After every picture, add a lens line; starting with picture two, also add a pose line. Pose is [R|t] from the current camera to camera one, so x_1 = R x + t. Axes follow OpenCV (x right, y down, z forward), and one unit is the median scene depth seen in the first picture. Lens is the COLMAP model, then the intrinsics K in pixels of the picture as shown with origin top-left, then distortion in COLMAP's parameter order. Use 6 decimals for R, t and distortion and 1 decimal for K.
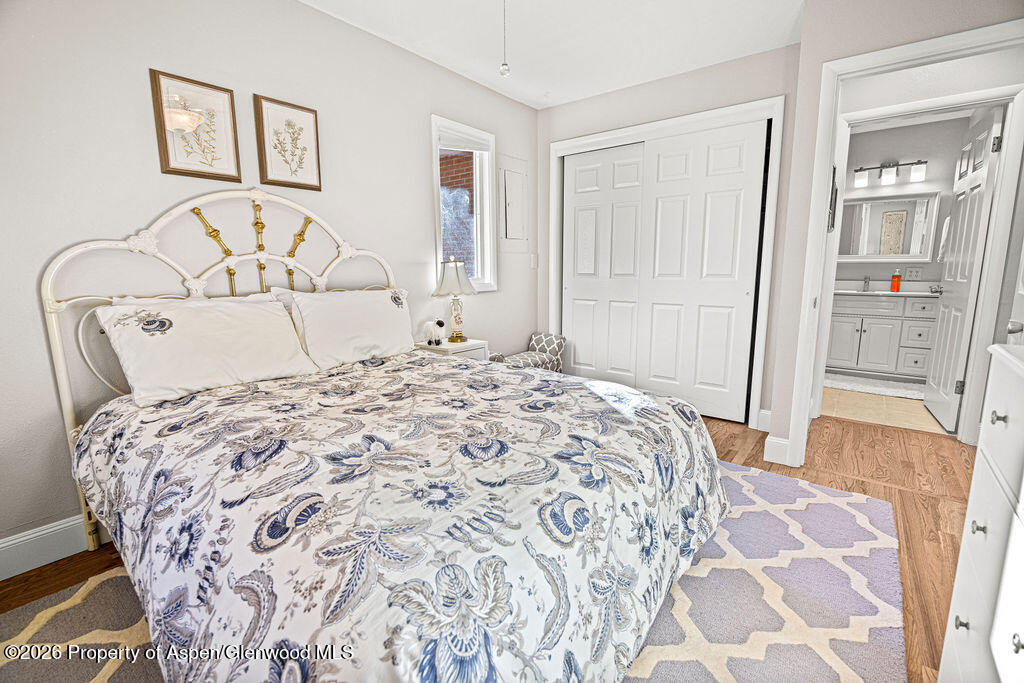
lens RADIAL K [[452.0, 0, 511.7], [0, 452.0, 342.8], [0, 0, 1]] dist [-0.007796, -0.000173]
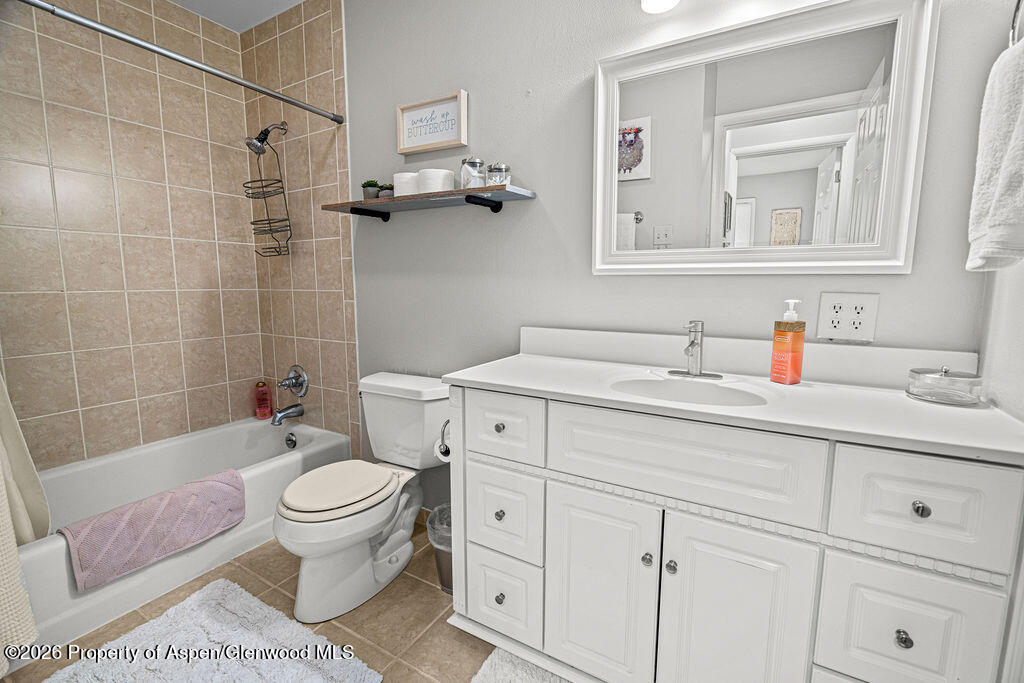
lens RADIAL K [[452.0, 0, 511.0], [0, 452.0, 338.7], [0, 0, 1]] dist [-0.007796, -0.000173]
pose [[0.989177, -0.011743, 0.146259, 0.654359], [0.016078, 0.999465, -0.028491, -0.135218], [-0.145846, 0.030534, 0.988836, 0.760680]]
